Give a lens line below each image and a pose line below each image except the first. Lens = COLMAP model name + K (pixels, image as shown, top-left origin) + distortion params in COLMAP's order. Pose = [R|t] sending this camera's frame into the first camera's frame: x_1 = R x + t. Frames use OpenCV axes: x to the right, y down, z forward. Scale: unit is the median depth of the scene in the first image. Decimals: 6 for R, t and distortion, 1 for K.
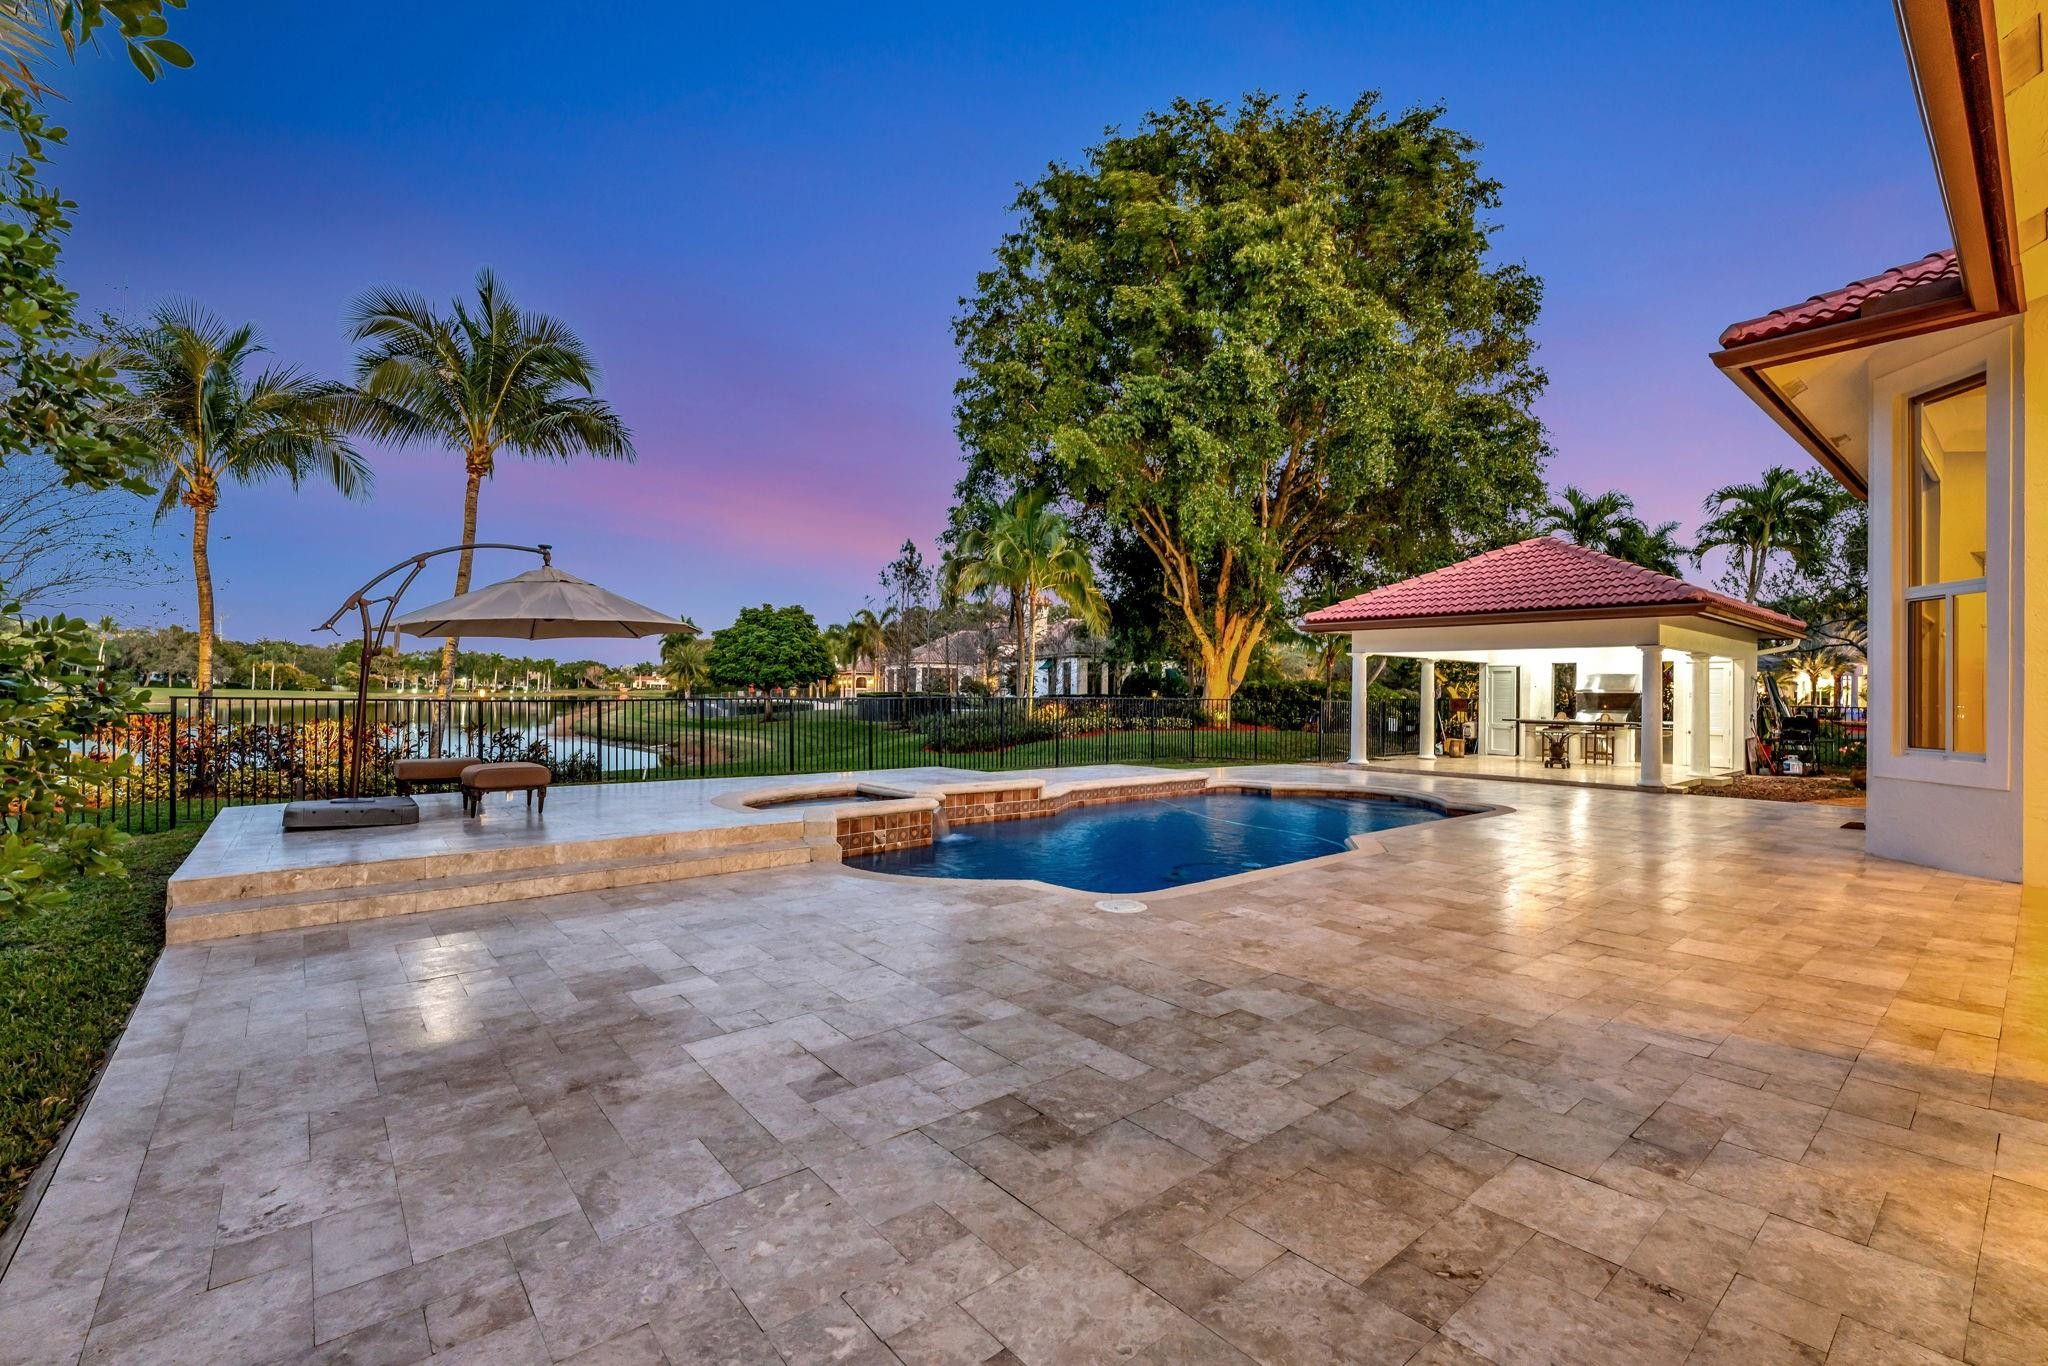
lens RADIAL K [[884.6, 0, 1016.0], [0, 884.6, 682.6], [0, 0, 1]] dist [-0.000207, 0.000791]
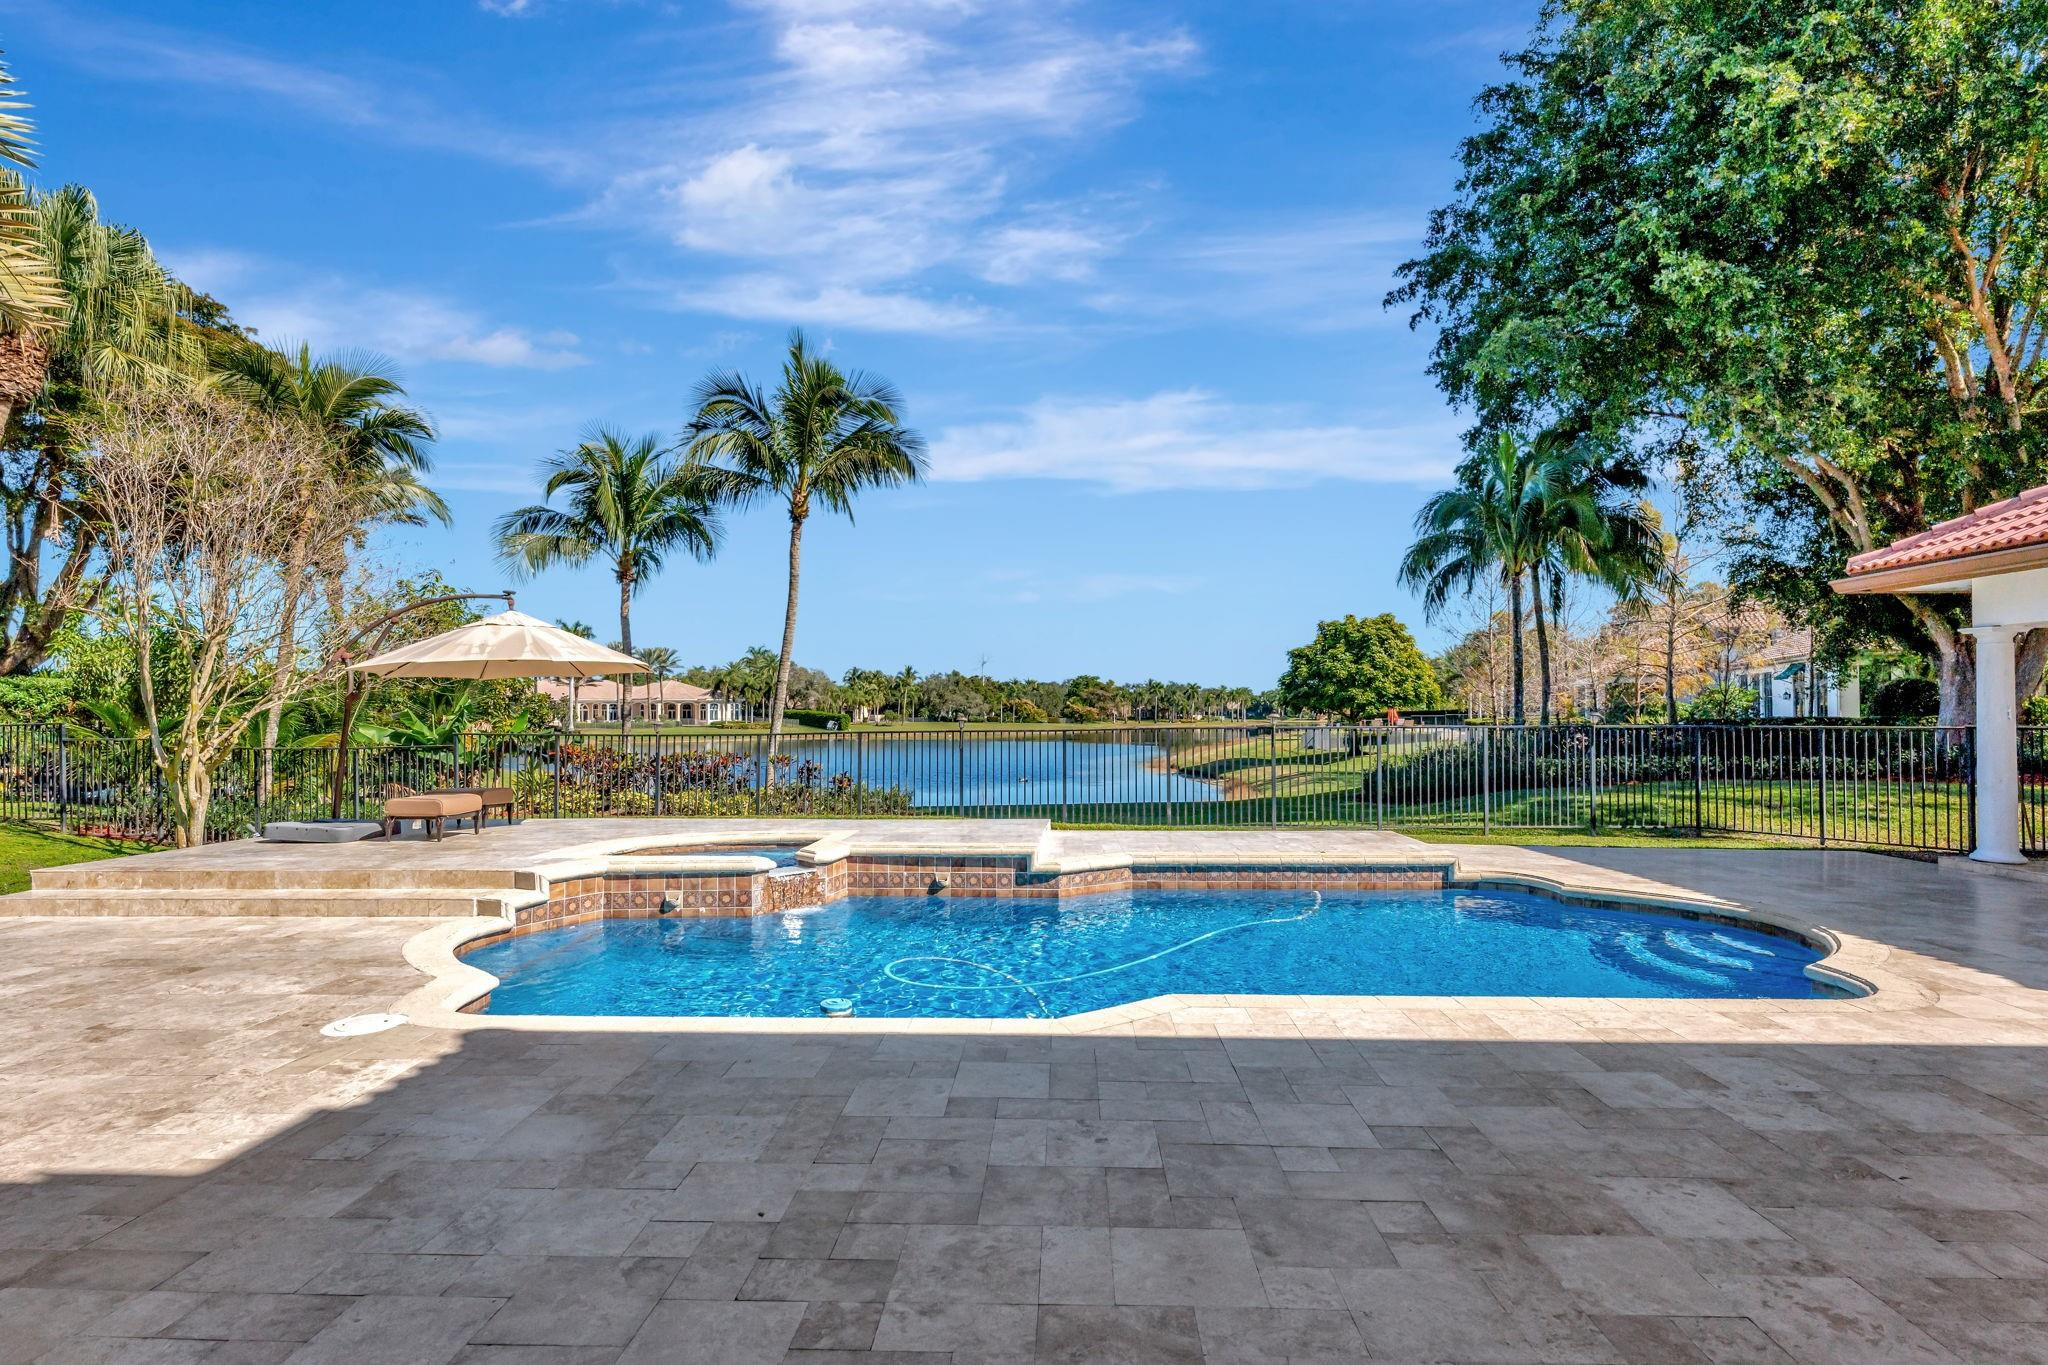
lens RADIAL K [[1005.3, 0, 1032.4], [0, 1005.3, 702.5], [0, 0, 1]] dist [0.001904, 0.000032]
pose [[0.740679, -0.025498, -0.671376, 0.500911], [0.021205, 0.999669, -0.014572, 0.006619], [0.671525, -0.003444, 0.740974, 0.352288]]
